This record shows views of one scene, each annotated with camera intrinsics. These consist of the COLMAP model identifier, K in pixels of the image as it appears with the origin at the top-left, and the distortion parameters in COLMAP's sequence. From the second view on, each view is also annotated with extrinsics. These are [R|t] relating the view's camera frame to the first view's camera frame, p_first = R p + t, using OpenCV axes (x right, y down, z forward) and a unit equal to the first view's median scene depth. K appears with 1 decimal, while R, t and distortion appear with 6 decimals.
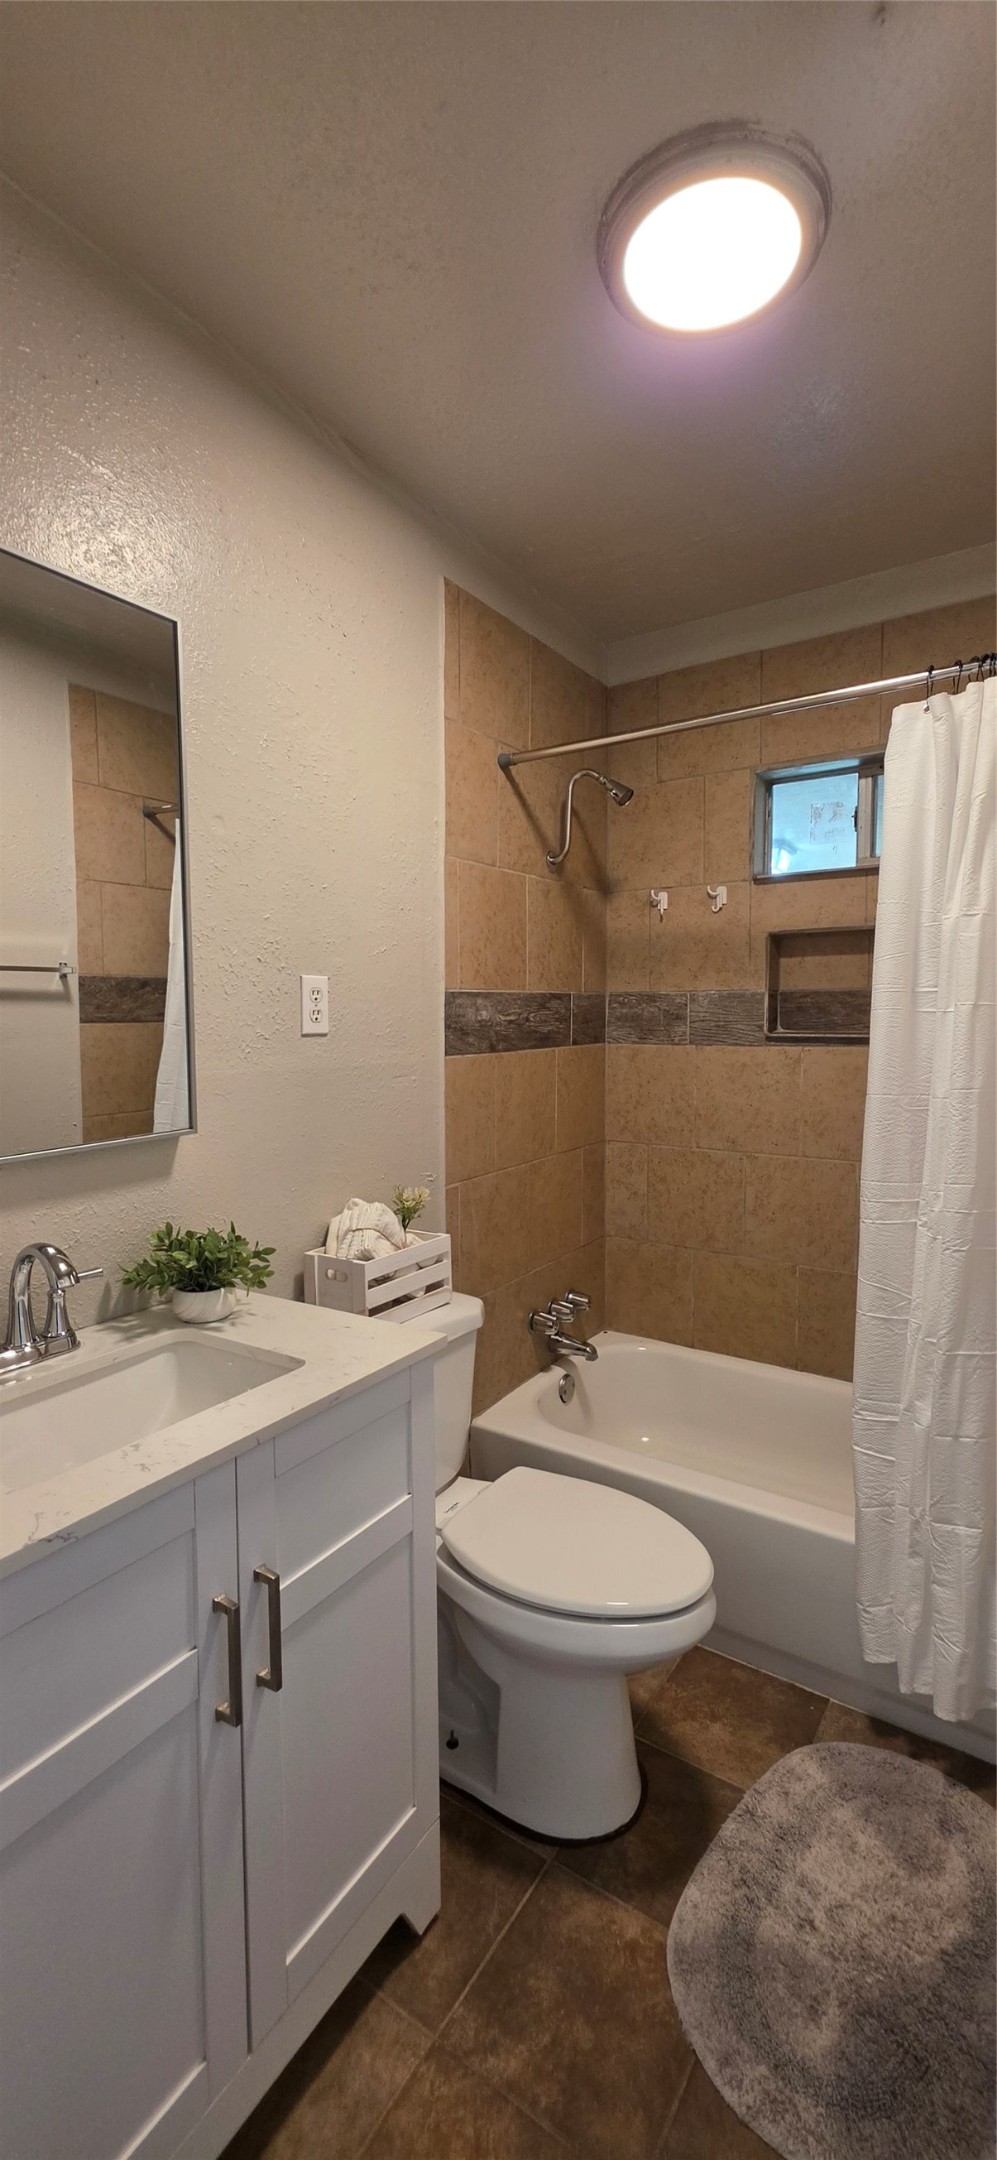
lens RADIAL K [[869.7, 0, 498.5], [0, 869.7, 1080.0], [0, 0, 1]] dist [-0.001926, 0.000980]
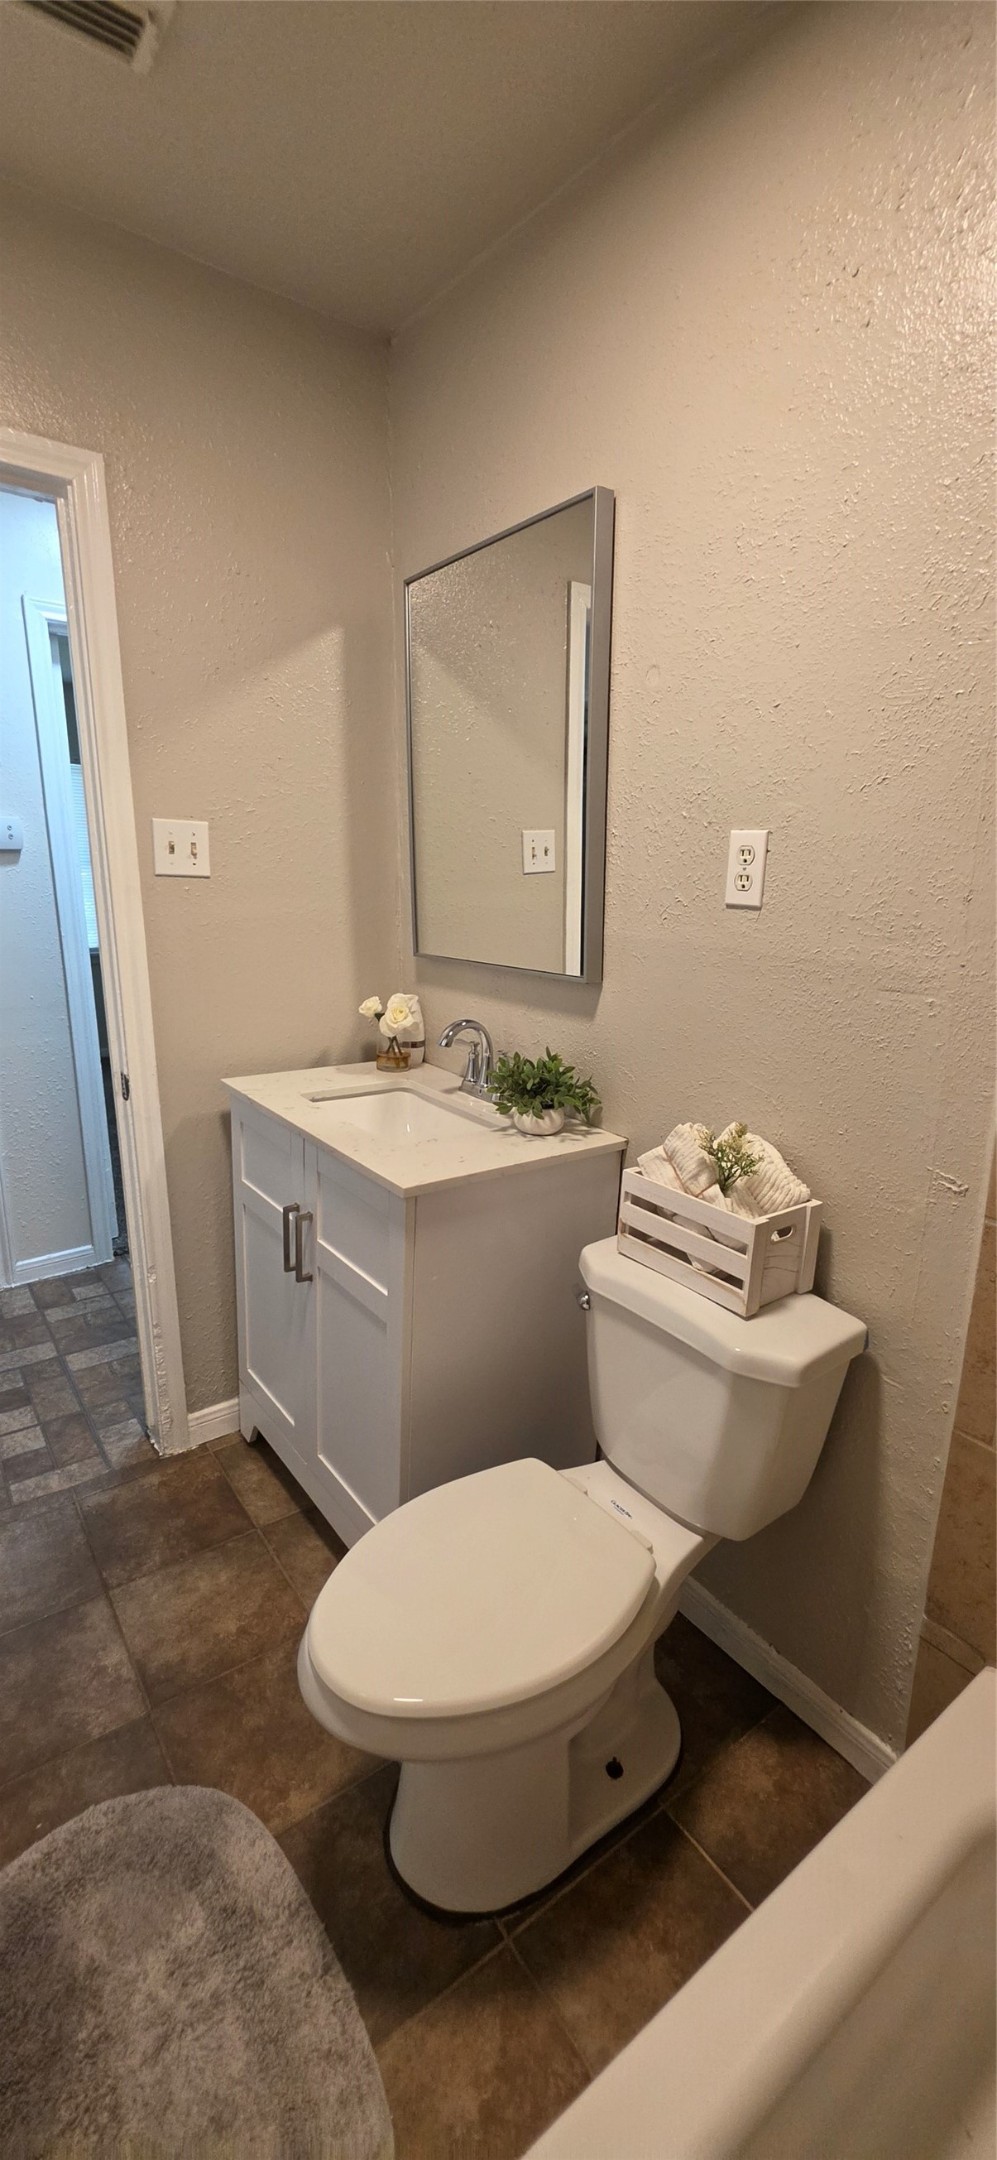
lens RADIAL K [[869.7, 0, 498.5], [0, 869.7, 1080.0], [0, 0, 1]] dist [-0.001926, 0.000980]
pose [[-0.330834, 0.219810, -0.917732, 0.745505], [-0.098184, 0.959199, 0.265137, -0.105643], [0.938567, 0.177823, -0.295754, 1.250268]]
